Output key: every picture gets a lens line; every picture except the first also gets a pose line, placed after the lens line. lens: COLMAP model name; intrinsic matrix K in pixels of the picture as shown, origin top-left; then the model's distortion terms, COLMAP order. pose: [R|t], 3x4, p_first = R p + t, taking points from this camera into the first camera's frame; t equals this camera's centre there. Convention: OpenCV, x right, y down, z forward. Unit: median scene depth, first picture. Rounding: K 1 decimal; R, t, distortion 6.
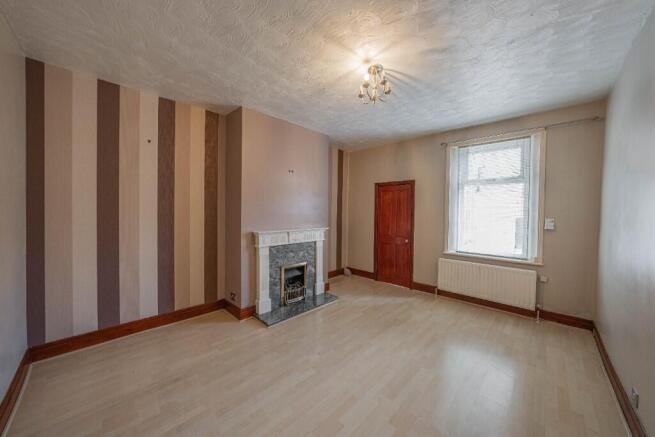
lens RADIAL K [[223.4, 0, 327.5], [0, 223.4, 215.8], [0, 0, 1]] dist [-0.018919, -0.000016]
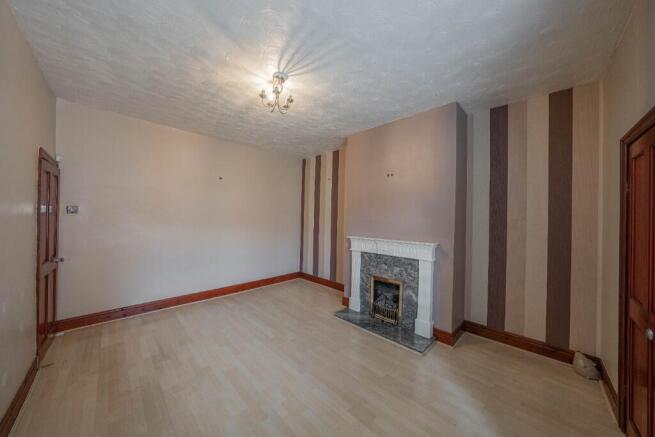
lens RADIAL K [[223.4, 0, 327.5], [0, 223.4, 215.8], [0, 0, 1]] dist [-0.018919, -0.000016]
pose [[0.001297, -0.021802, -0.999761, 0.733027], [-0.038423, 0.999023, -0.021836, -0.004239], [0.999261, 0.038442, 0.000458, 0.741609]]
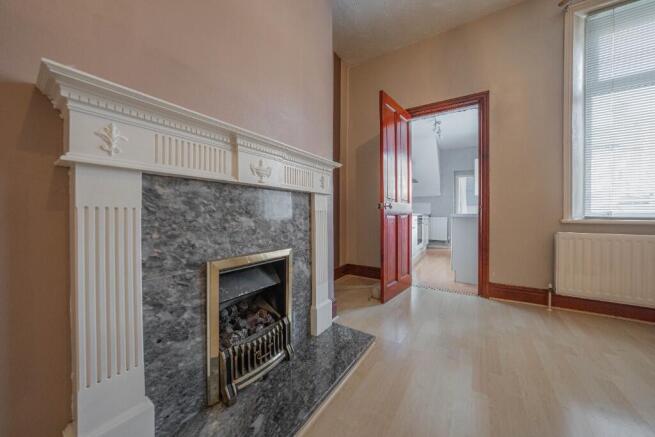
lens RADIAL K [[223.4, 0, 327.5], [0, 223.4, 215.8], [0, 0, 1]] dist [-0.018919, -0.000016]
pose [[0.981008, -0.009035, 0.193754, -0.107773], [0.010936, 0.999902, -0.008745, 0.164565], [-0.193656, 0.010698, 0.981011, 0.663169]]
